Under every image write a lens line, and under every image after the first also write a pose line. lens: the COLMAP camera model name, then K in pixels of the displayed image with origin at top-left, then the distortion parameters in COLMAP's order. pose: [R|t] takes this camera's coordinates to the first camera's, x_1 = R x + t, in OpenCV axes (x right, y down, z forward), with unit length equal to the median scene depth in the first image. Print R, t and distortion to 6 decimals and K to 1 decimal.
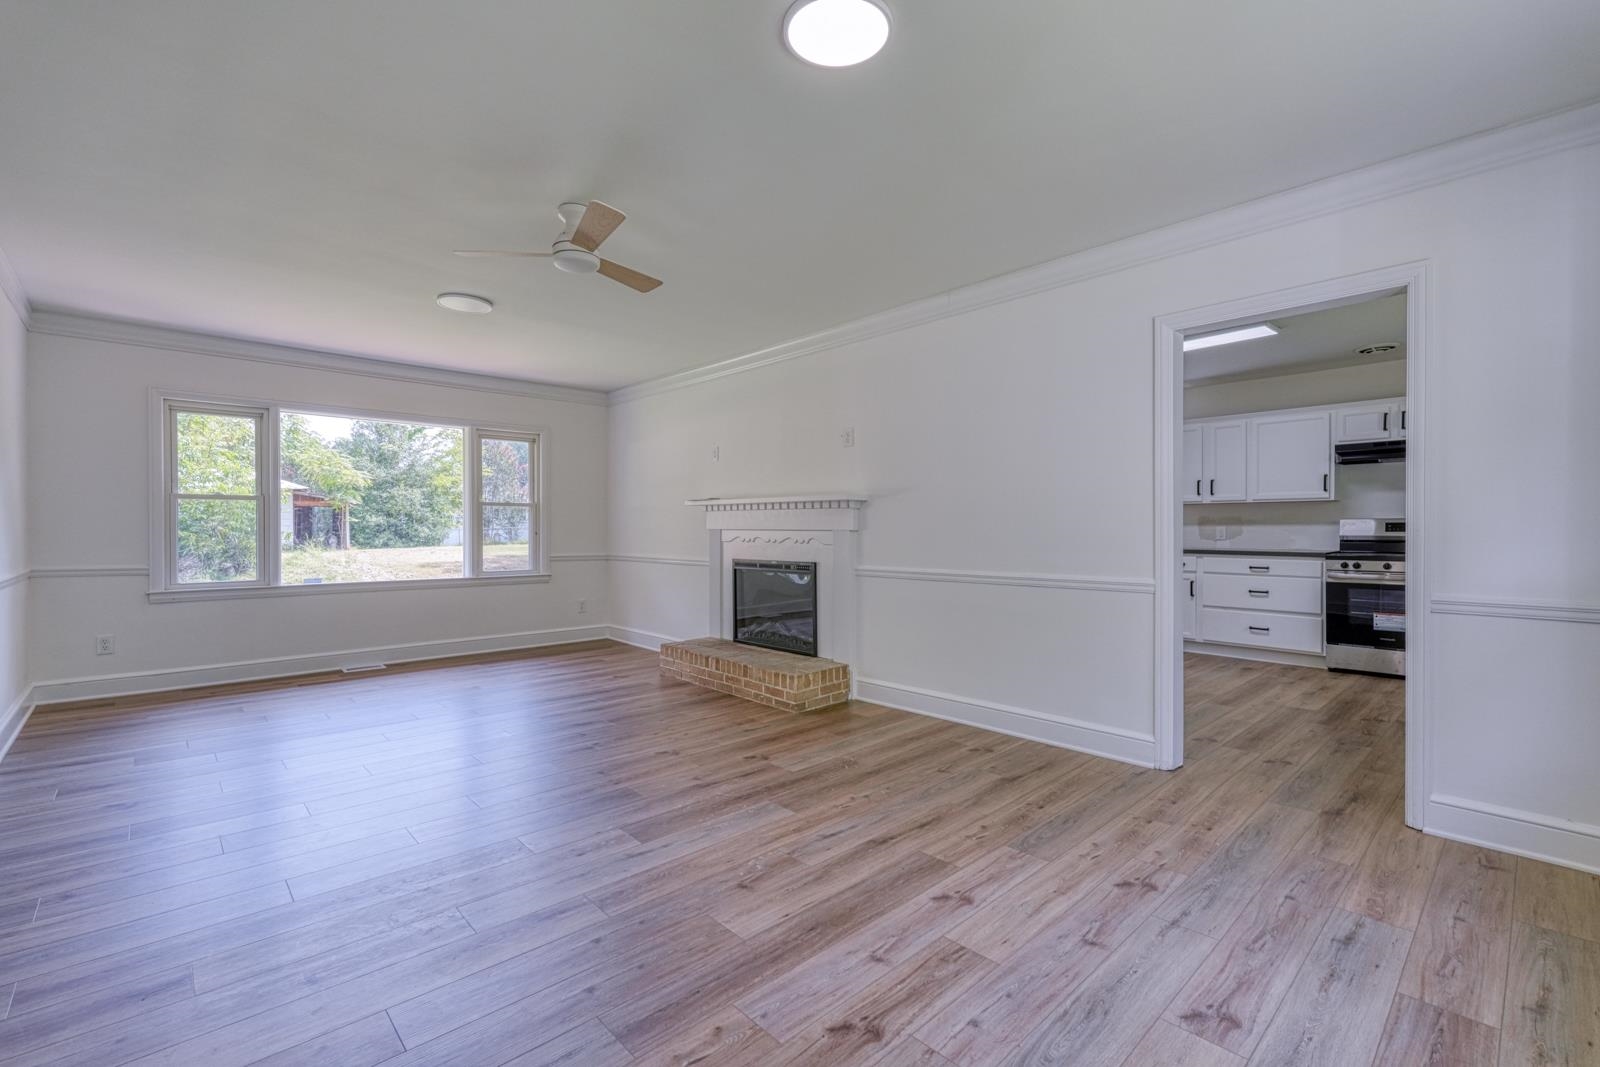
lens RADIAL K [[700.5, 0, 803.4], [0, 700.5, 537.8], [0, 0, 1]] dist [-0.000749, 0.001078]
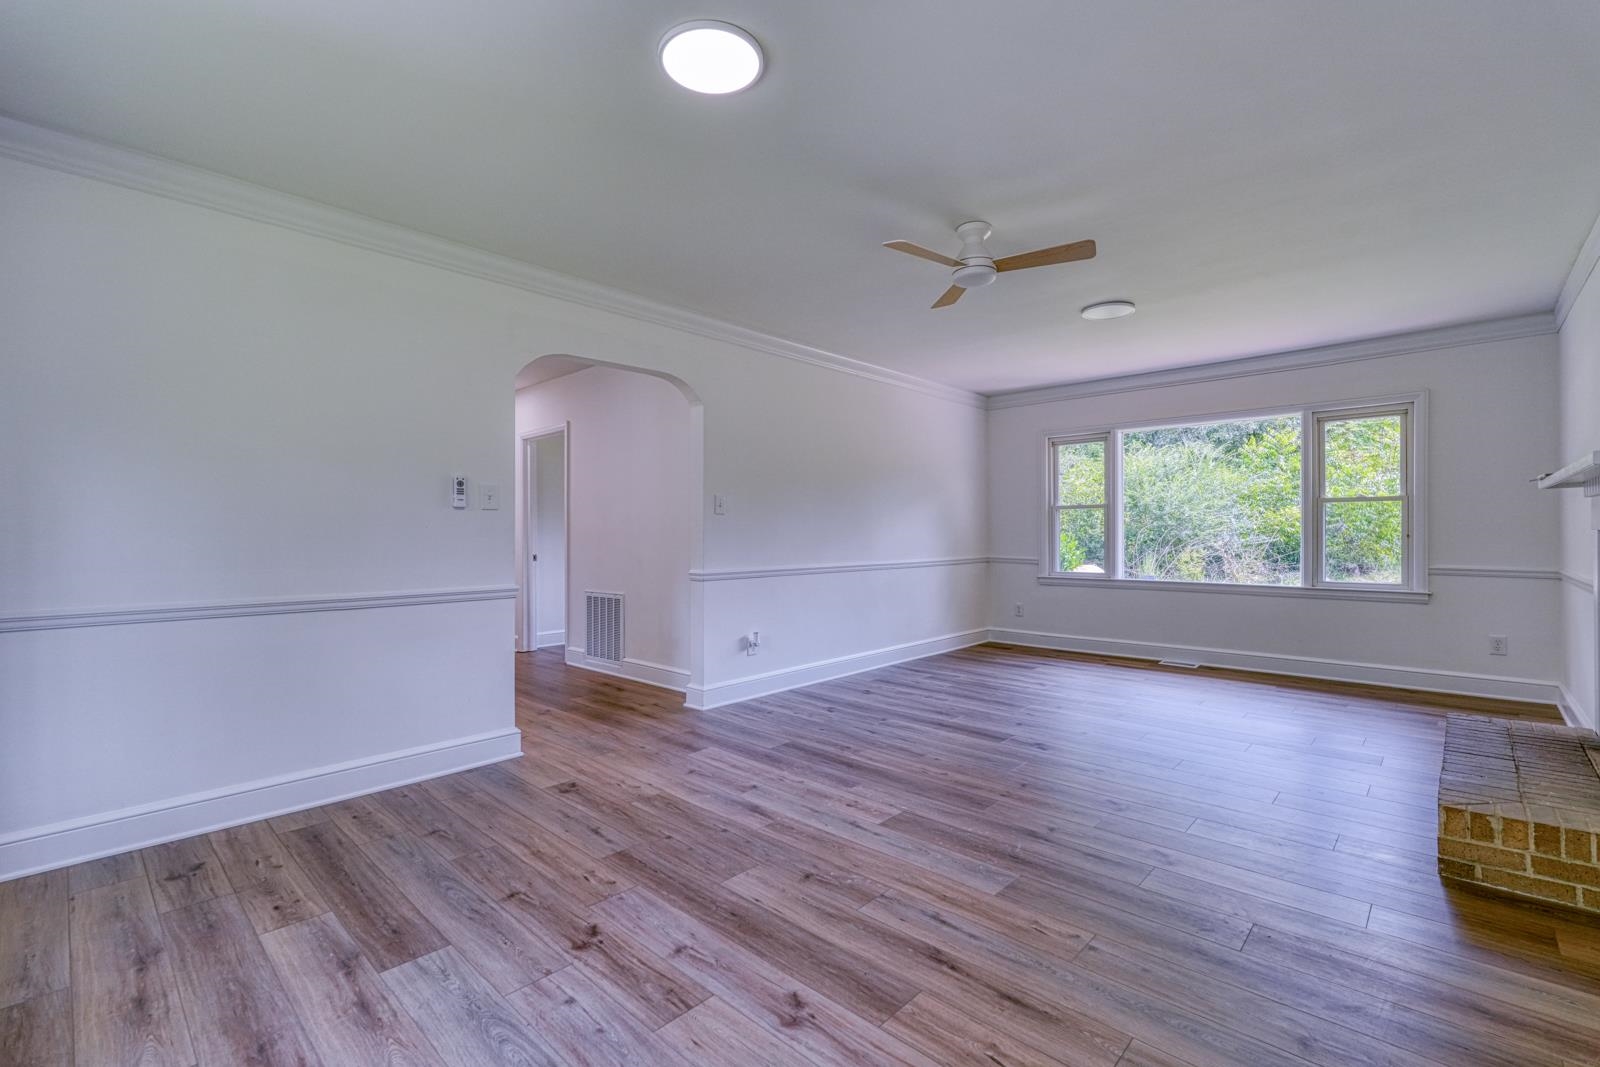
lens RADIAL K [[700.5, 0, 796.4], [0, 700.5, 526.3], [0, 0, 1]] dist [-0.000749, 0.001078]
pose [[0.058810, -0.009305, -0.998226, 1.069224], [-0.008395, 0.999917, -0.009816, -0.012816], [0.998234, 0.008957, 0.058727, 1.026398]]
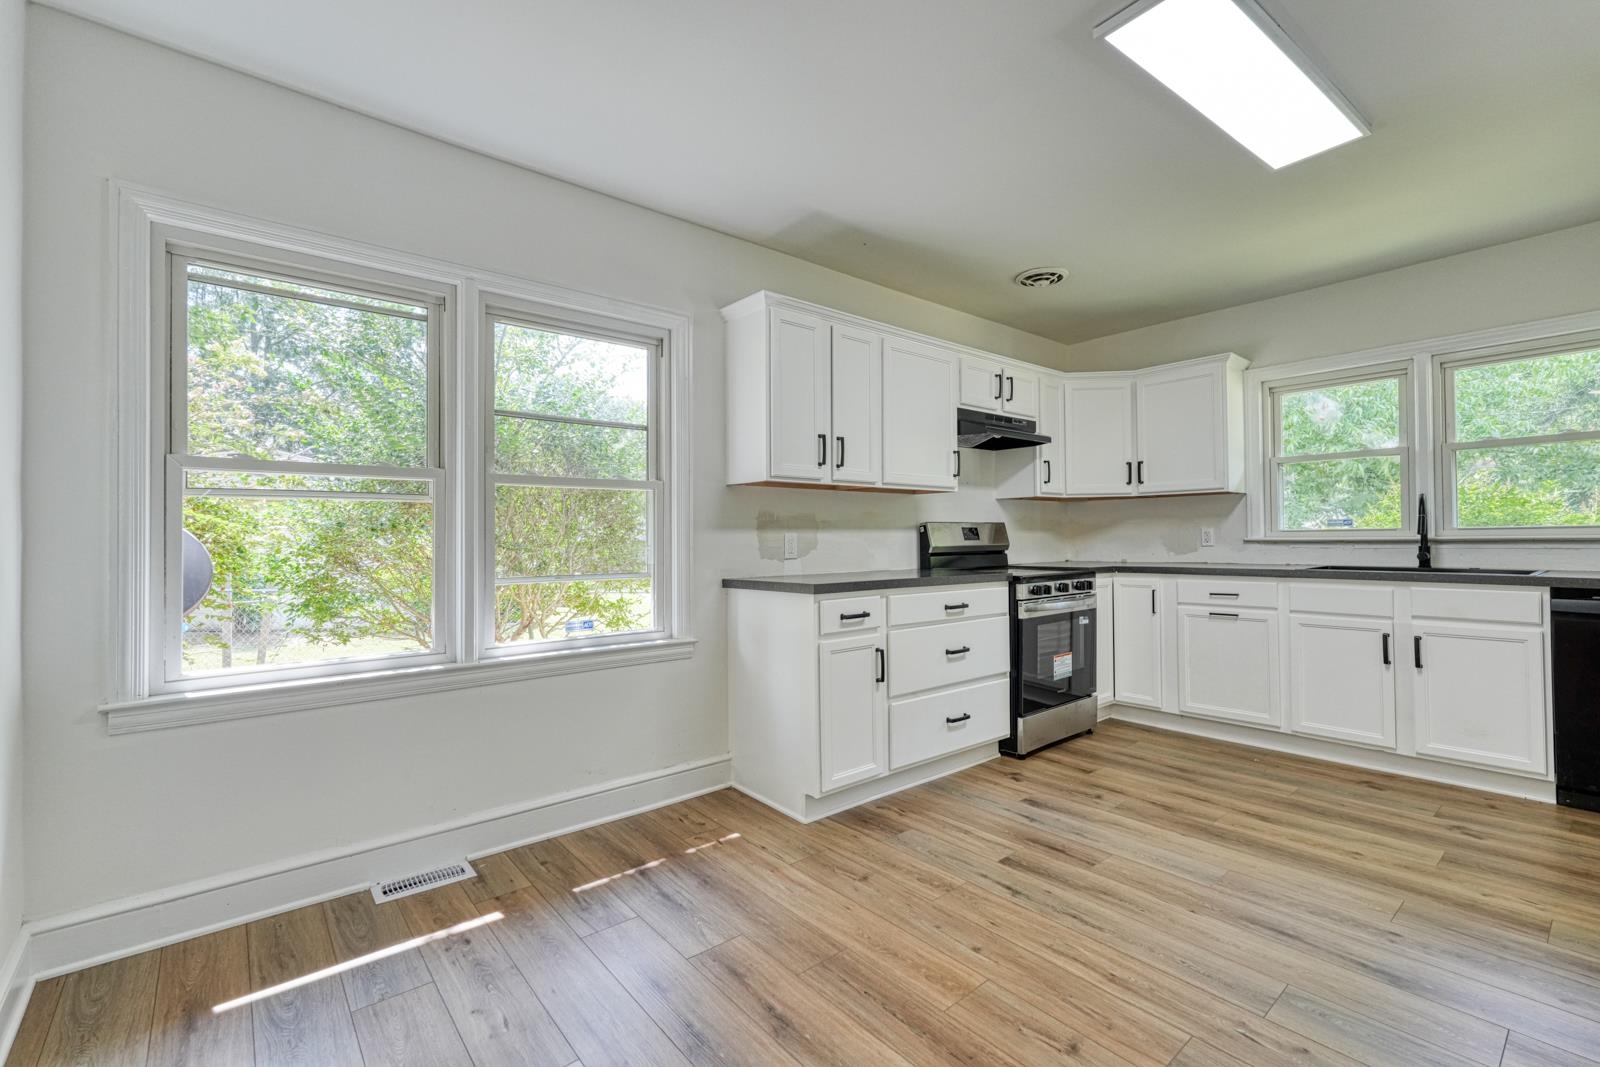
lens RADIAL K [[700.5, 0, 804.9], [0, 700.5, 531.9], [0, 0, 1]] dist [-0.000749, 0.001078]
pose [[0.057824, 0.015346, 0.998209, 0.087275], [0.020779, 0.999647, -0.016572, -0.007875], [-0.998111, 0.021700, 0.057485, 0.981611]]
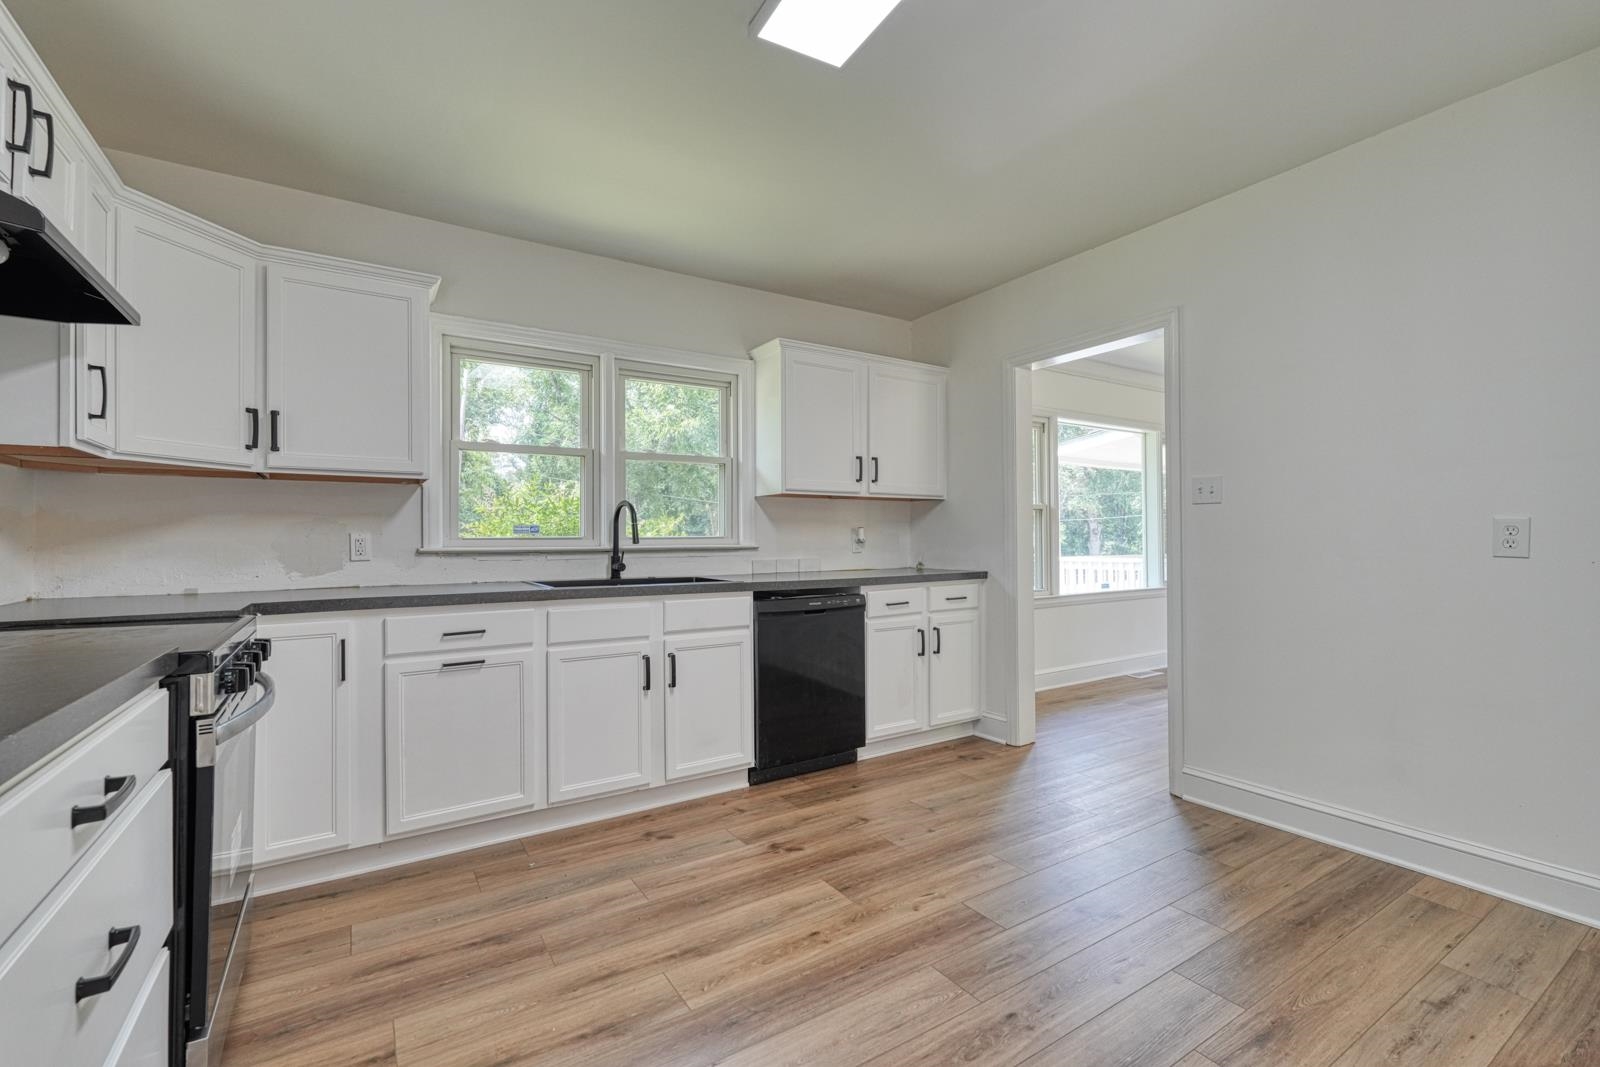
lens RADIAL K [[700.5, 0, 806.9], [0, 700.5, 533.2], [0, 0, 1]] dist [-0.000749, 0.001078]
pose [[-0.983072, 0.012474, 0.182794, 0.427793], [0.012545, 0.999921, -0.000772, -0.010747], [-0.182789, 0.001534, -0.983151, 1.013285]]
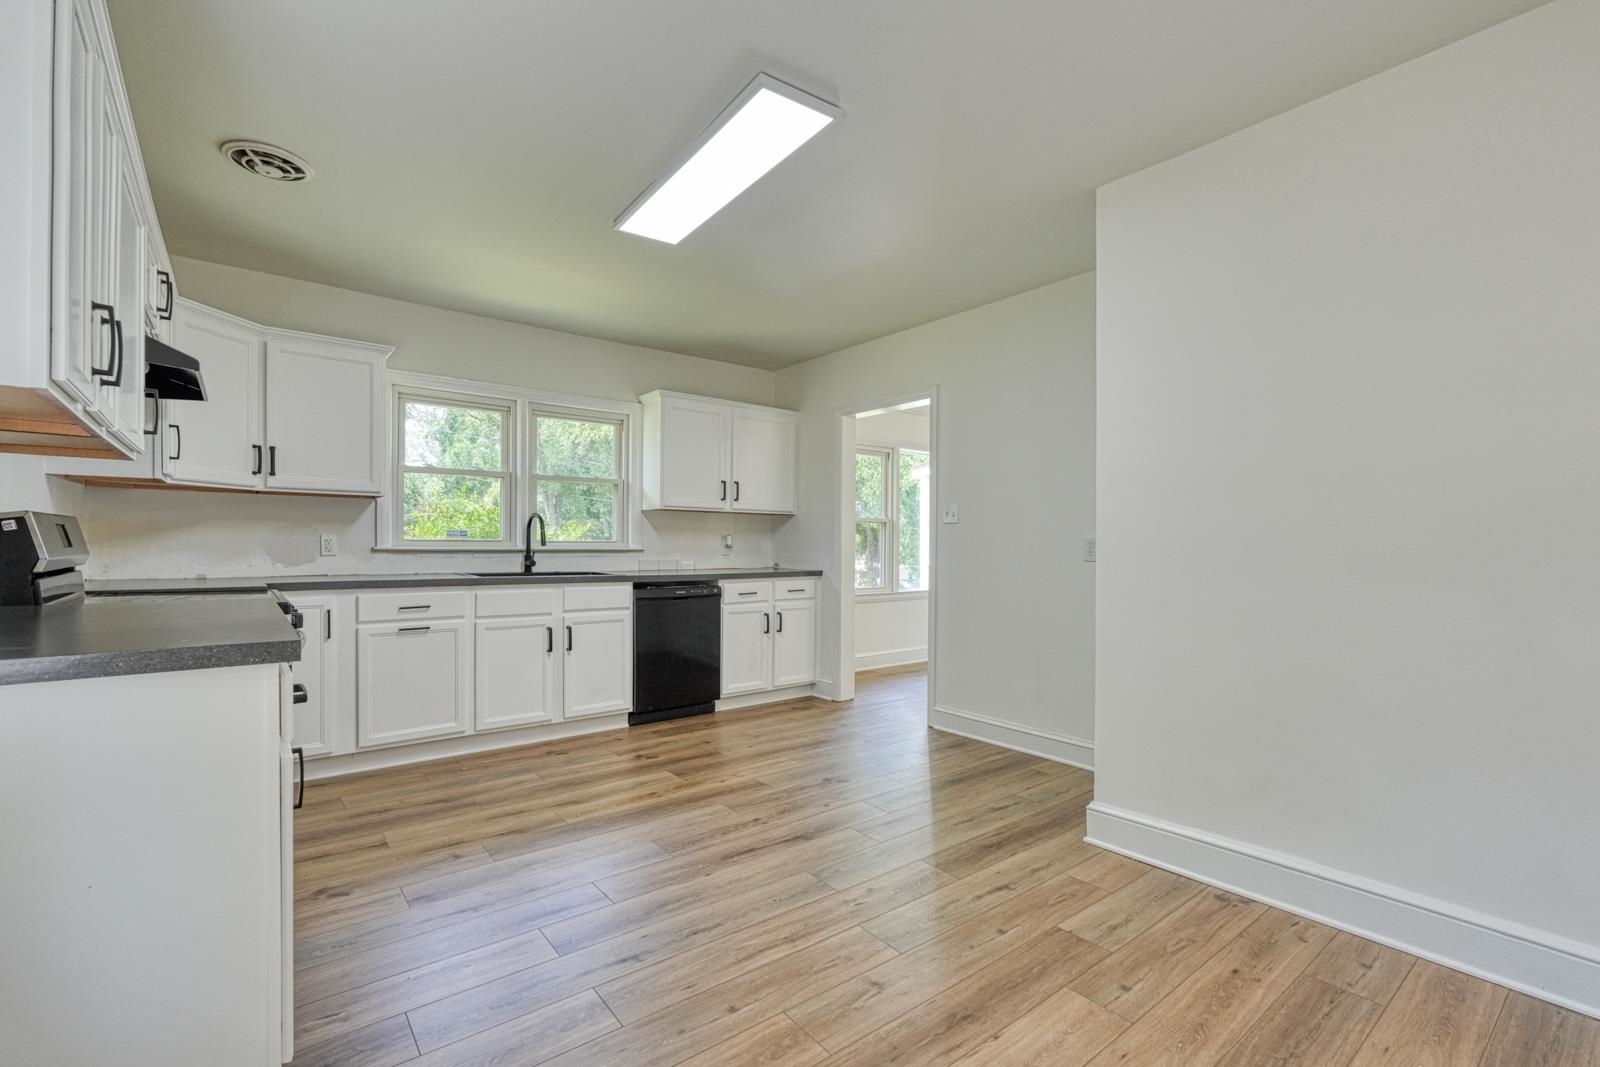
lens RADIAL K [[700.5, 0, 810.4], [0, 700.5, 550.7], [0, 0, 1]] dist [-0.000749, 0.001078]
pose [[-0.997122, -0.004330, 0.075684, 0.337372], [-0.002934, 0.999824, 0.018544, -0.013576], [-0.075751, 0.018269, -0.996959, 1.186066]]
